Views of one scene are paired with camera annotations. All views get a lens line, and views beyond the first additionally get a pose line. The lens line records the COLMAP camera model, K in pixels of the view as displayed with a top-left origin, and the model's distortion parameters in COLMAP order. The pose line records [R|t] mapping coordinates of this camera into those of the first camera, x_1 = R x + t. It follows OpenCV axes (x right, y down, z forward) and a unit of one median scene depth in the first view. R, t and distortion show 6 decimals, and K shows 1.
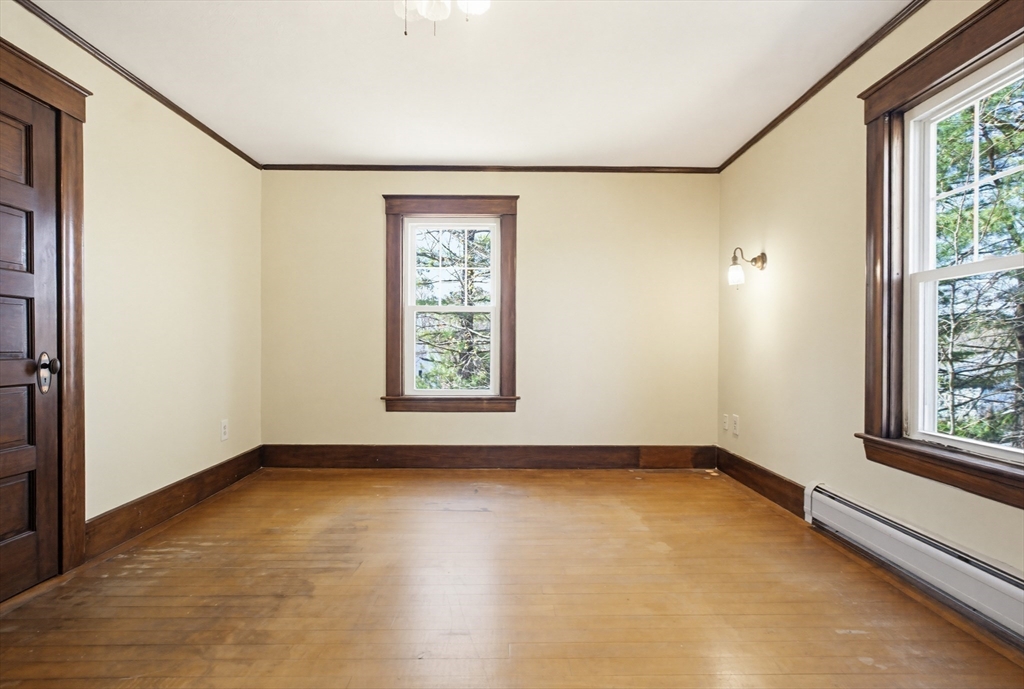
lens RADIAL K [[504.5, 0, 512.0], [0, 504.5, 344.5], [0, 0, 1]] dist [0.000663, 0.000086]
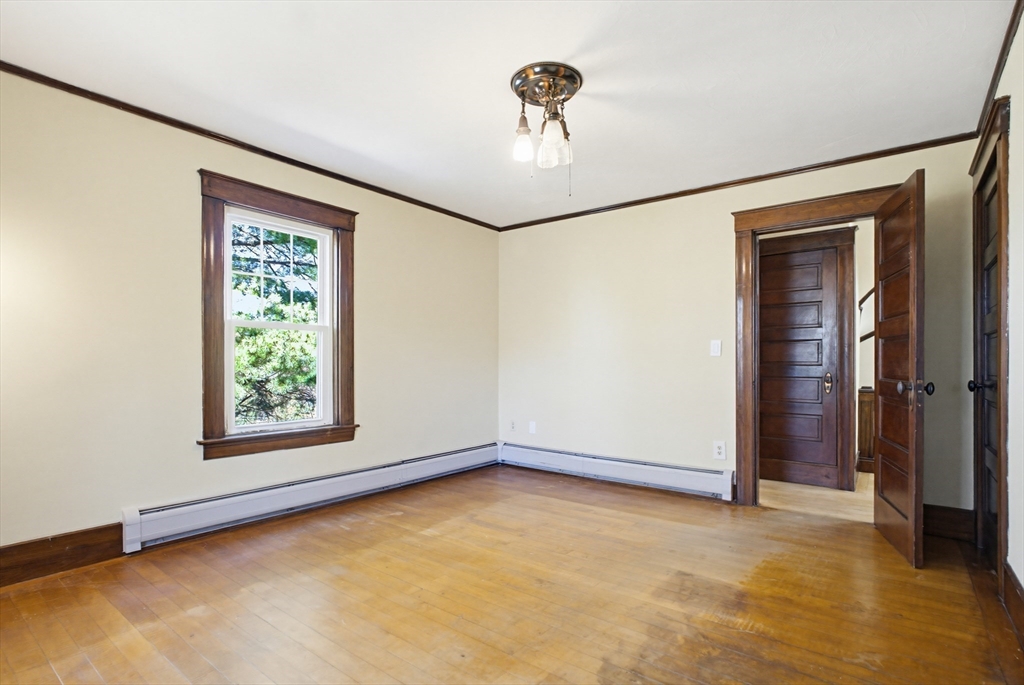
lens RADIAL K [[501.0, 0, 525.1], [0, 501.0, 361.9], [0, 0, 1]] dist [-0.002055, -0.000291]
pose [[-0.798270, 0.007323, 0.602255, -0.716376], [-0.000643, 0.999915, -0.013011, -0.003127], [-0.602299, -0.010774, -0.798198, 1.567433]]
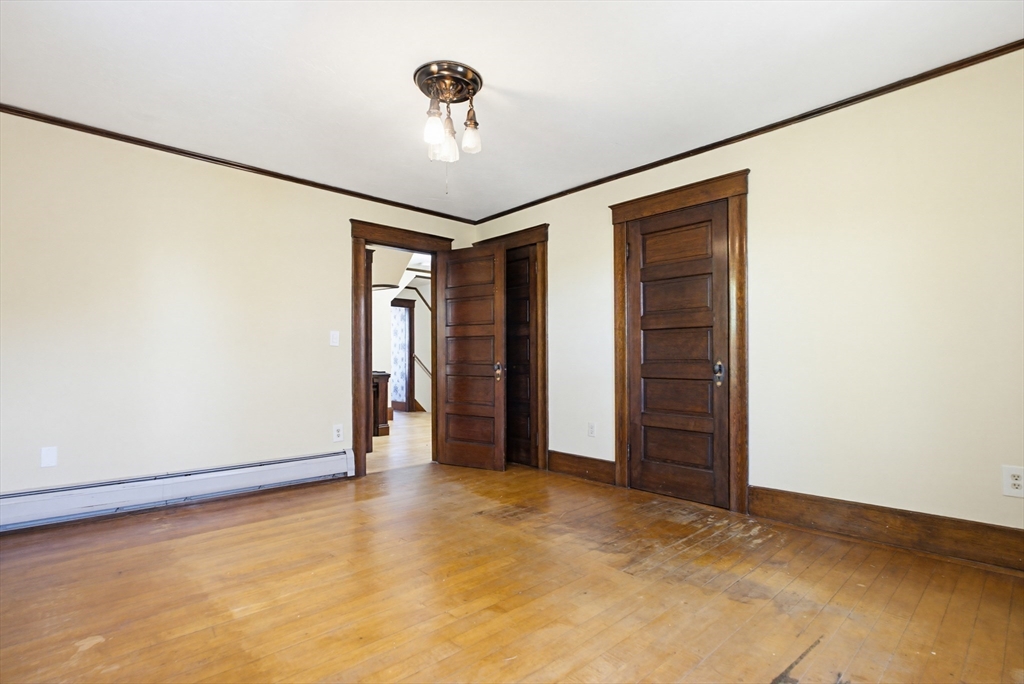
lens RADIAL K [[499.2, 0, 514.5], [0, 499.2, 354.3], [0, 0, 1]] dist [-0.000814, 0.000166]
pose [[-0.726326, -0.003413, -0.687342, 0.556967], [0.005819, 0.999921, -0.011115, 0.009012], [0.687326, -0.012073, -0.726249, 1.589536]]
